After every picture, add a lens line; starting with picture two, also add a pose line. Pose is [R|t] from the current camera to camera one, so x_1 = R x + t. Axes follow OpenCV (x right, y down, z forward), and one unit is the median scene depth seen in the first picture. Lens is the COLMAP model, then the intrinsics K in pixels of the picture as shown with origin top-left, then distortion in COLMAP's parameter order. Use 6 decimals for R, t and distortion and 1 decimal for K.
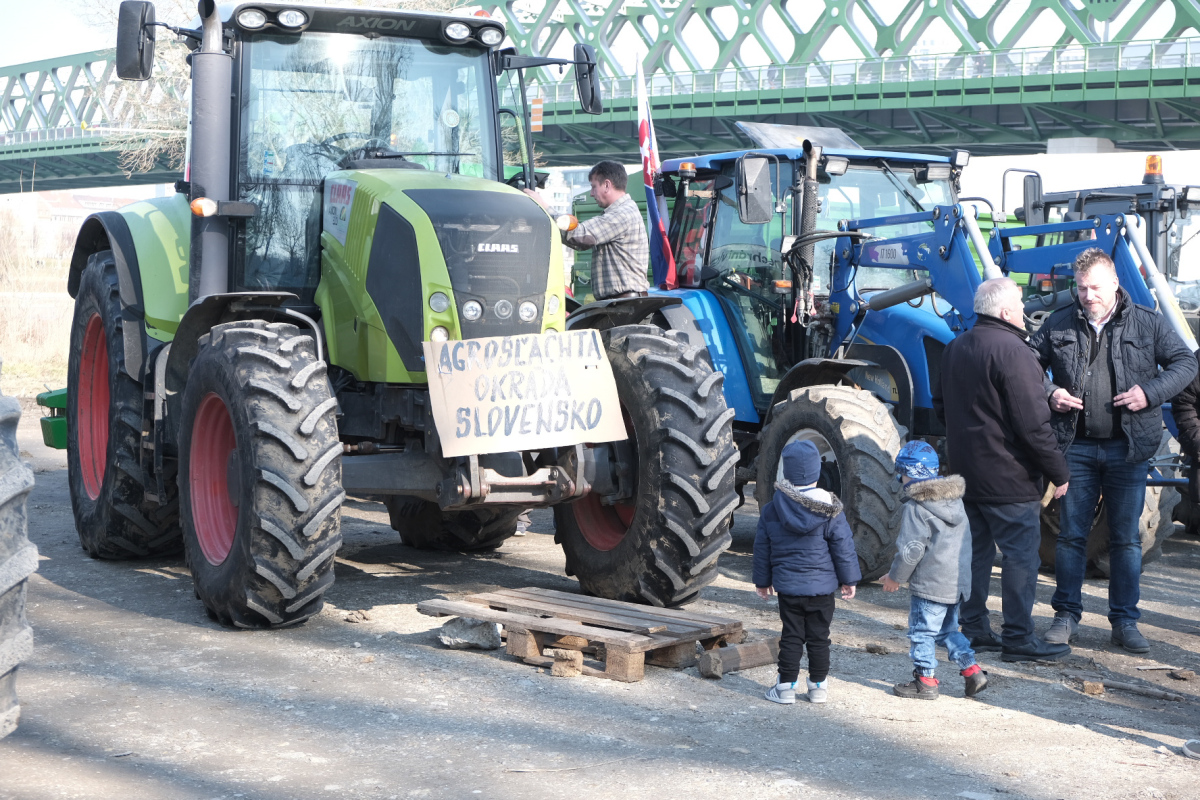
lens RADIAL K [[2187.1, 0, 600.0], [0, 2187.1, 400.0], [0, 0, 1]] dist [-0.018125, 0.135427]
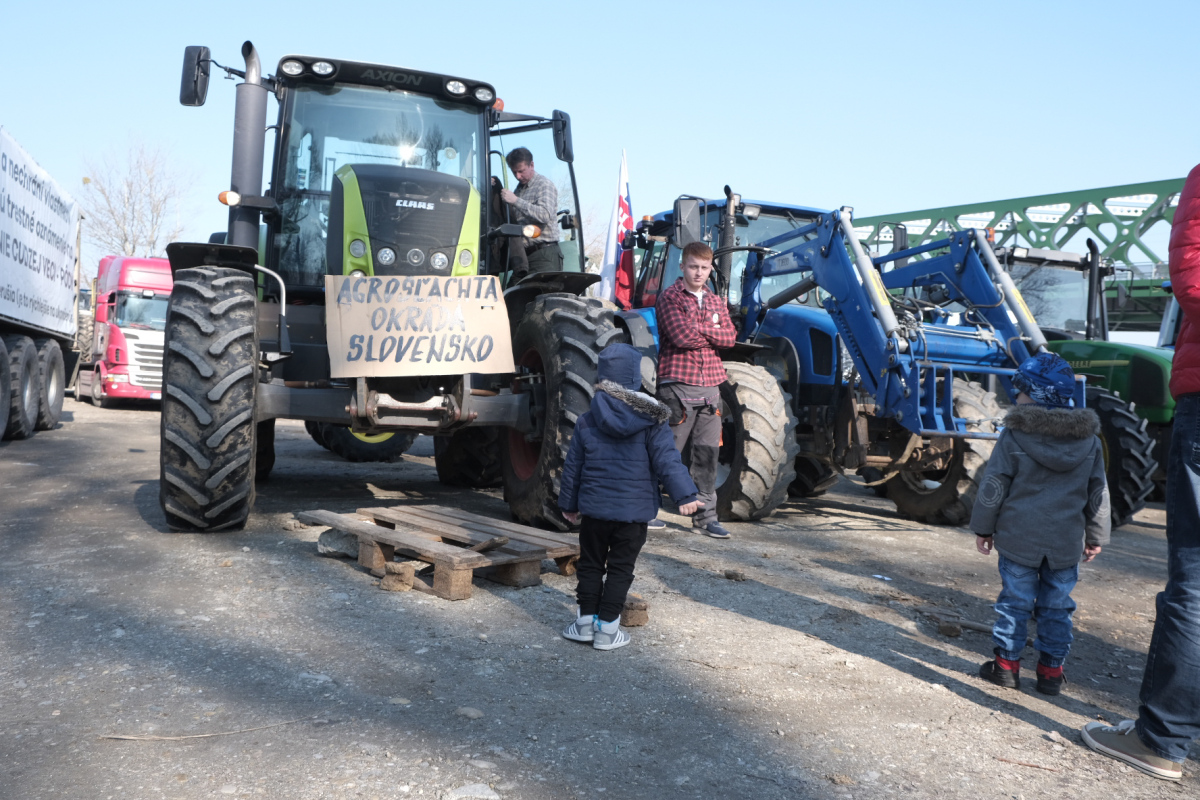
lens RADIAL K [[1009.5, 0, 600.0], [0, 1009.5, 400.0], [0, 0, 1]] dist [0.002865, 0.000135]
pose [[0.994954, 0.029651, -0.095852, 0.104702], [-0.033746, 0.998573, -0.041389, 0.051568], [0.094488, 0.044415, 0.994535, 0.503052]]
